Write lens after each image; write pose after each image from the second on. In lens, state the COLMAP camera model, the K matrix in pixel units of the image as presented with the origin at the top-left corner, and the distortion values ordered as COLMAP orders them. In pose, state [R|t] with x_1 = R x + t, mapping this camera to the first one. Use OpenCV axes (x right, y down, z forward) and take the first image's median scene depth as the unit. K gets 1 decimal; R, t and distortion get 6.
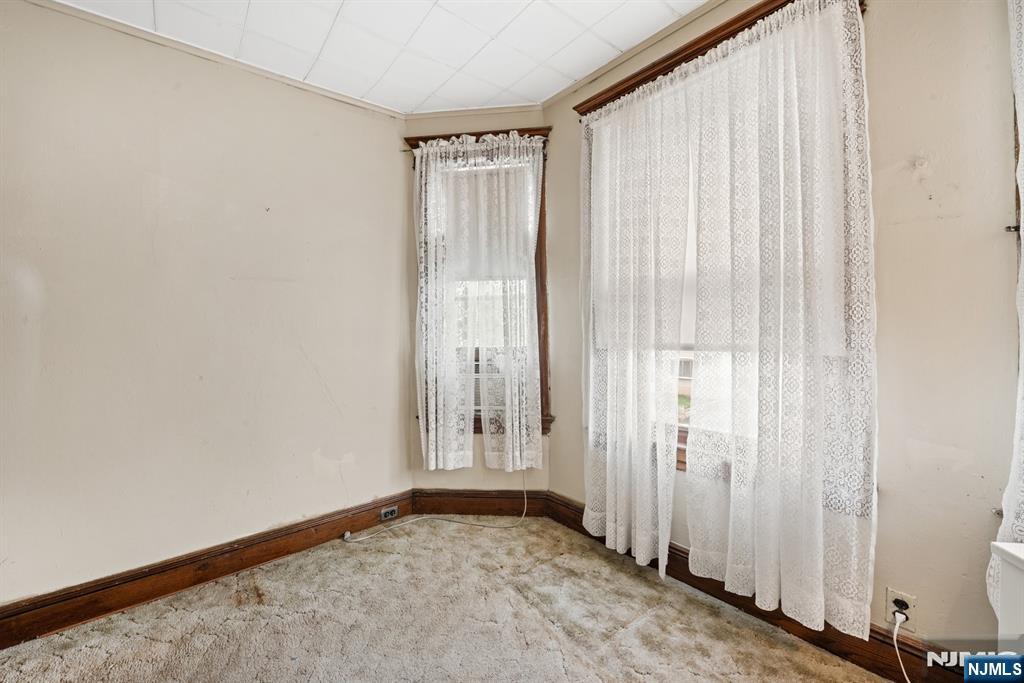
lens RADIAL K [[409.1, 0, 510.4], [0, 409.1, 335.0], [0, 0, 1]] dist [-0.003119, -0.002053]
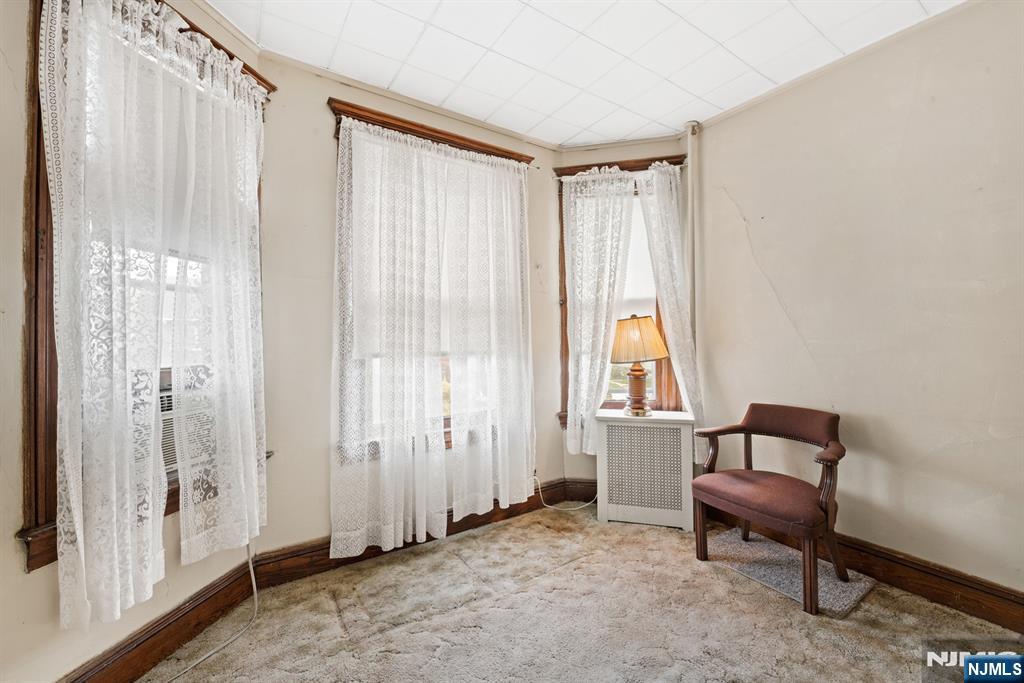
lens RADIAL K [[409.1, 0, 511.1], [0, 409.1, 346.3], [0, 0, 1]] dist [-0.003119, -0.002053]
pose [[0.123093, 0.015941, 0.992267, -0.809422], [0.025275, 0.999496, -0.019192, 0.031724], [-0.992073, 0.027442, 0.122628, 0.586185]]
